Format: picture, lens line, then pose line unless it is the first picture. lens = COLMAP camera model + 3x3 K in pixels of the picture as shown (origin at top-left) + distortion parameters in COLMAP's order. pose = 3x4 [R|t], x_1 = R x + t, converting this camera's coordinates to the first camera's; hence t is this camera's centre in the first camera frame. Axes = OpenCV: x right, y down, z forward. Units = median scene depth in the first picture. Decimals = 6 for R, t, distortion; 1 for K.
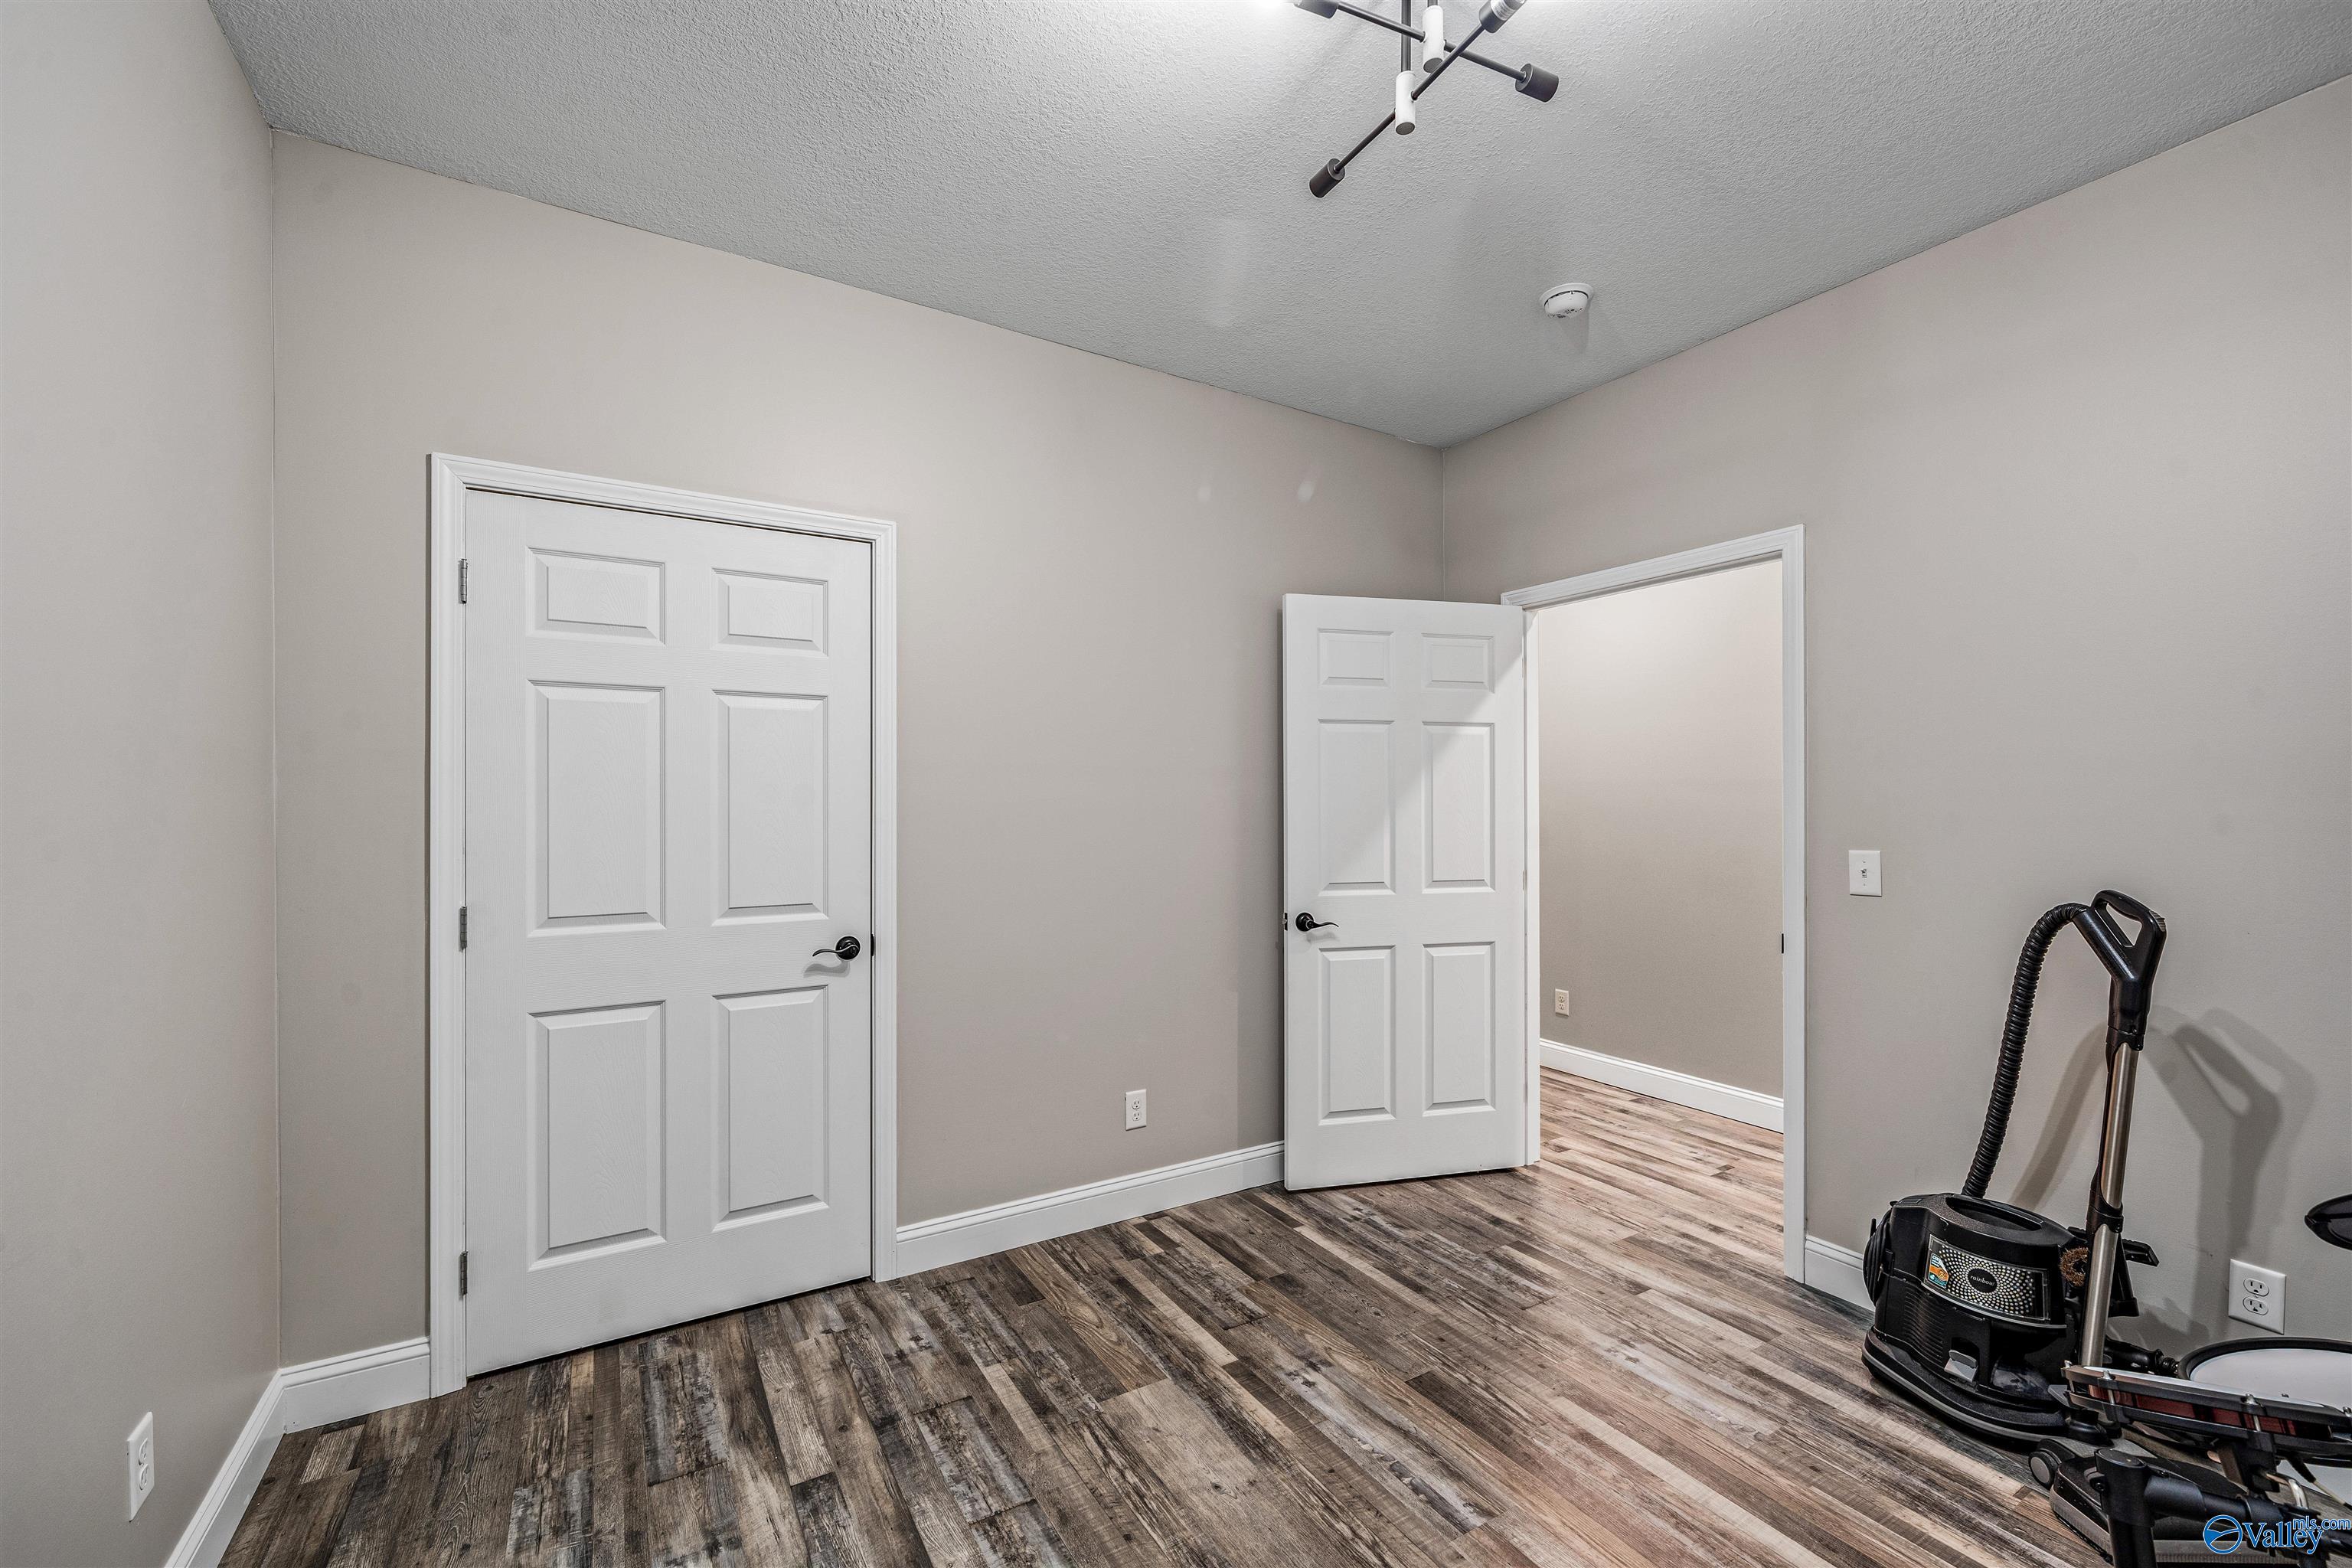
lens RADIAL K [[928.8, 0, 1163.3], [0, 928.8, 807.1], [0, 0, 1]] dist [-0.000300, -0.000147]
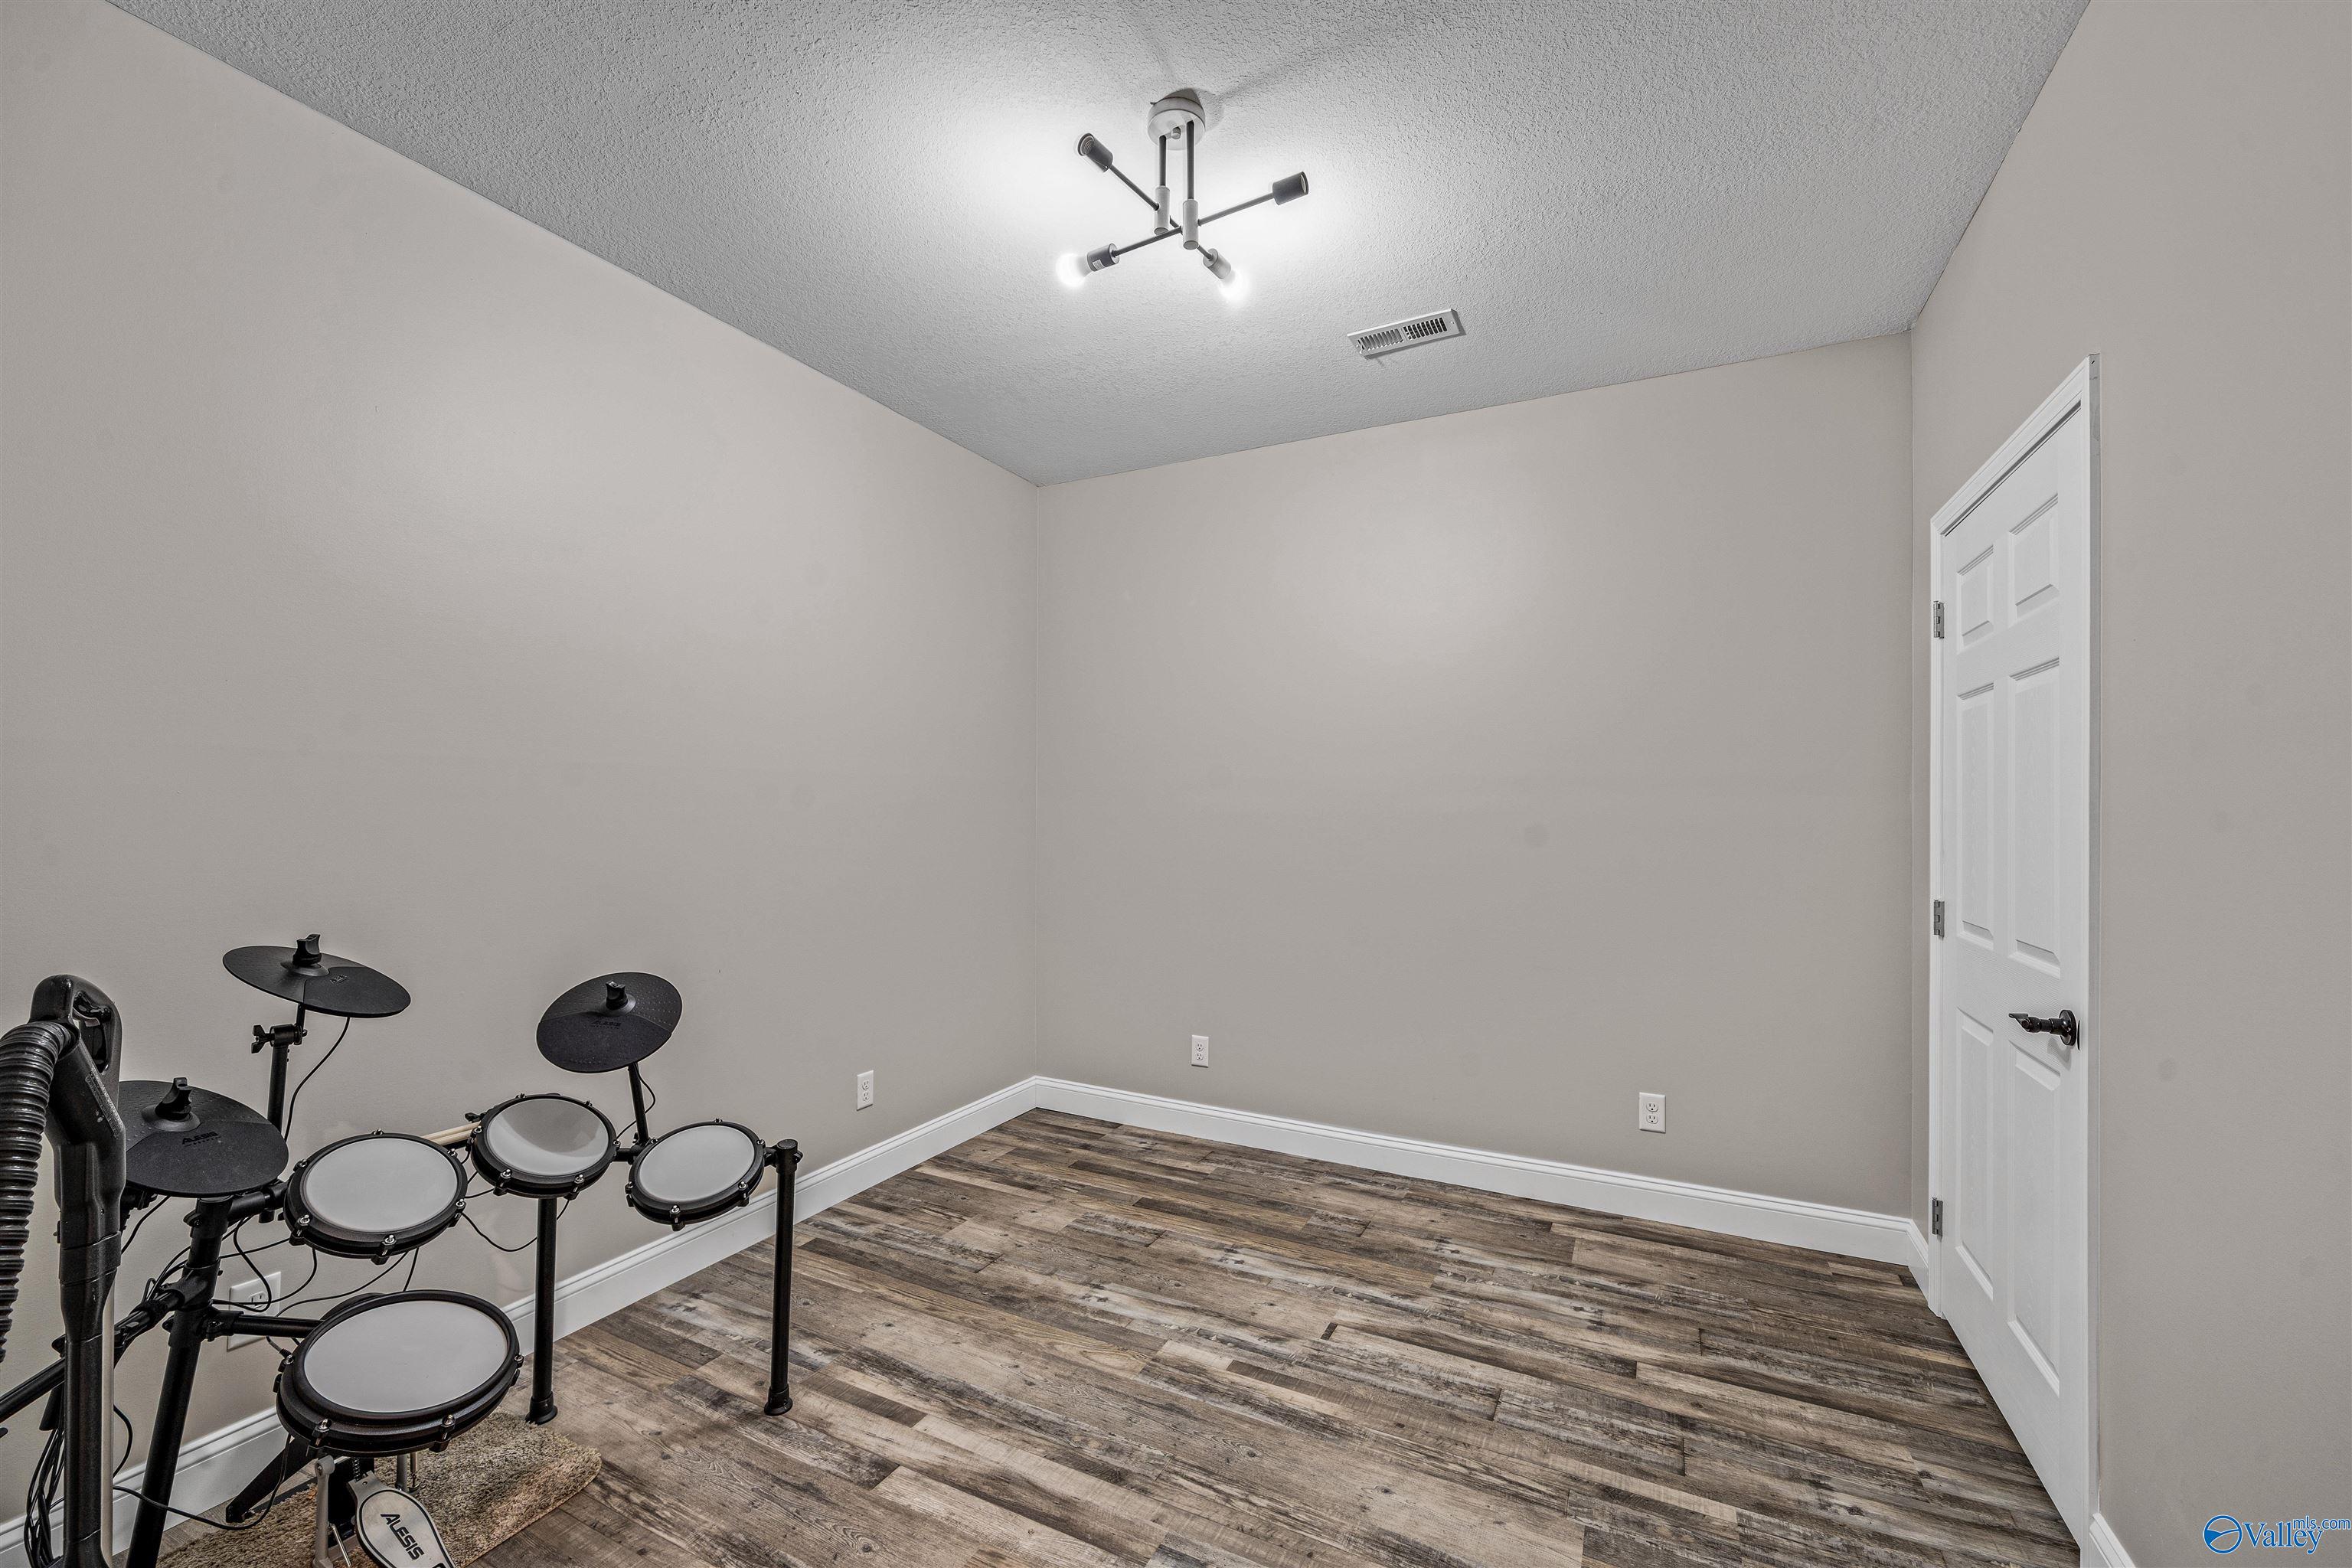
lens RADIAL K [[928.8, 0, 1163.3], [0, 928.8, 807.1], [0, 0, 1]] dist [-0.000300, -0.000147]
pose [[-0.842405, -0.005514, -0.538817, 0.771489], [-0.007733, 0.999968, 0.001856, -0.000589], [0.538789, 0.005730, -0.842421, 1.646625]]
